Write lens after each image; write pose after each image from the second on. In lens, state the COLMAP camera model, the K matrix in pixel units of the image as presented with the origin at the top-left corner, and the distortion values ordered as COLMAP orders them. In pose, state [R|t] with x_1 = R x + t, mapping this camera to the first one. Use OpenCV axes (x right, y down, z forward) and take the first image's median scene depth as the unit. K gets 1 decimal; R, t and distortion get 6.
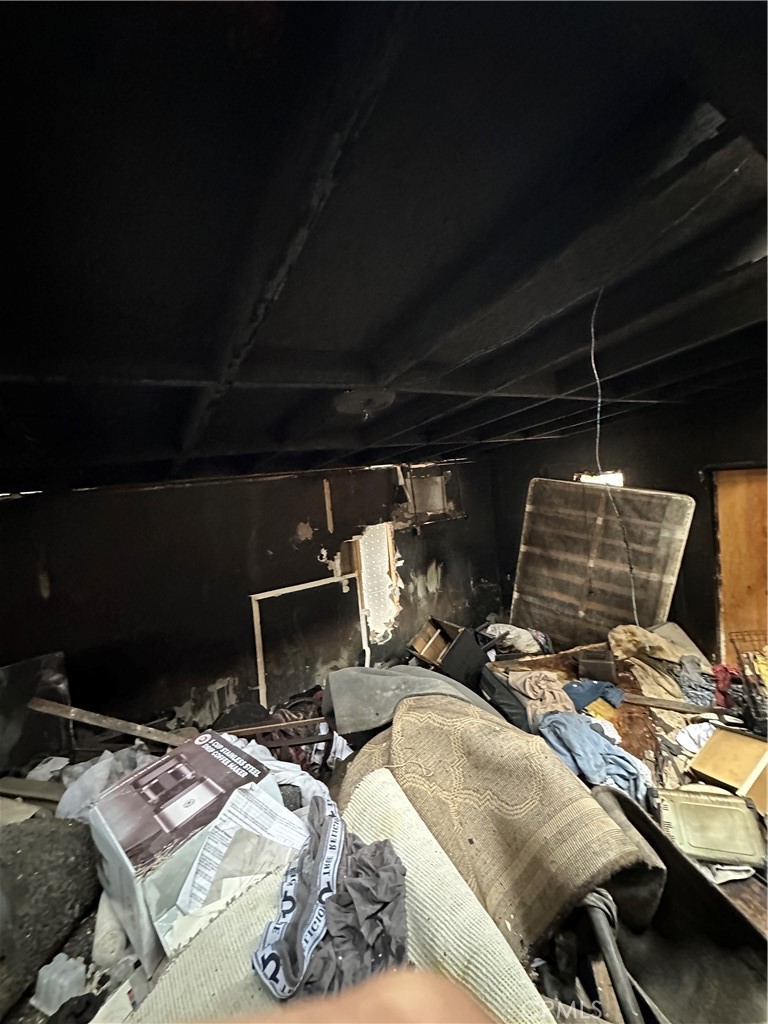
lens RADIAL K [[408.2, 0, 383.8], [0, 408.2, 511.4], [0, 0, 1]] dist [-0.004197, 0.000829]
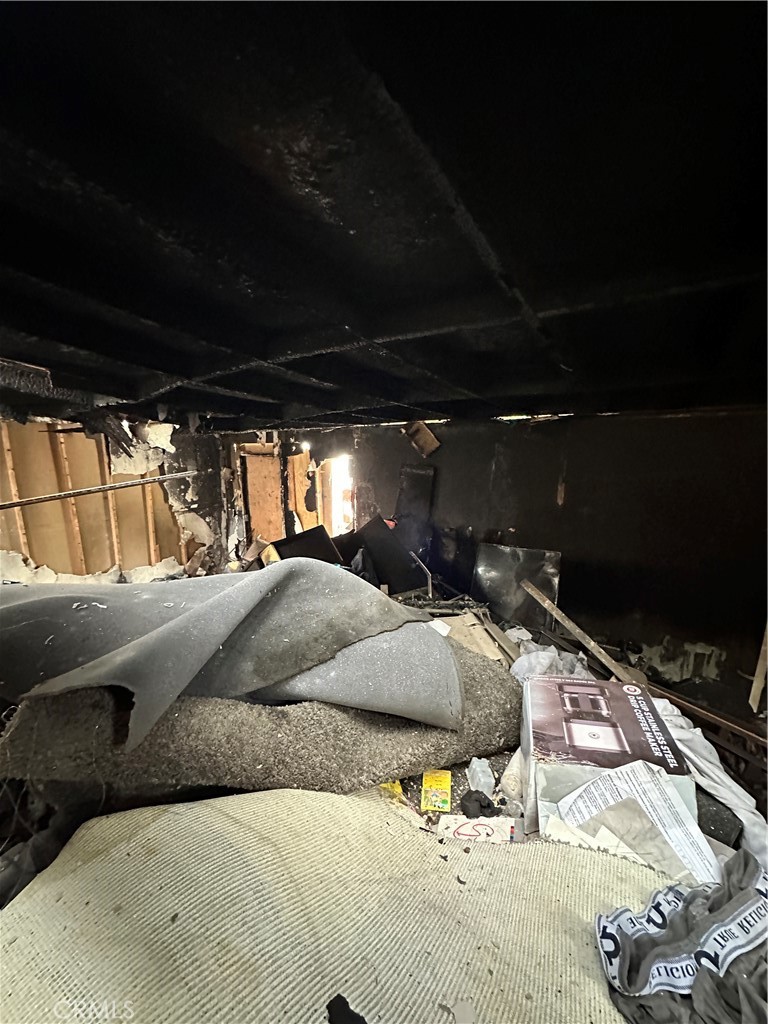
lens RADIAL K [[408.2, 0, 383.8], [0, 408.2, 511.4], [0, 0, 1]] dist [-0.004197, 0.000829]
pose [[0.409933, 0.246871, -0.878072, 0.060139], [-0.087747, 0.968884, 0.231438, -0.014195], [0.907885, -0.017826, 0.418840, 0.106337]]
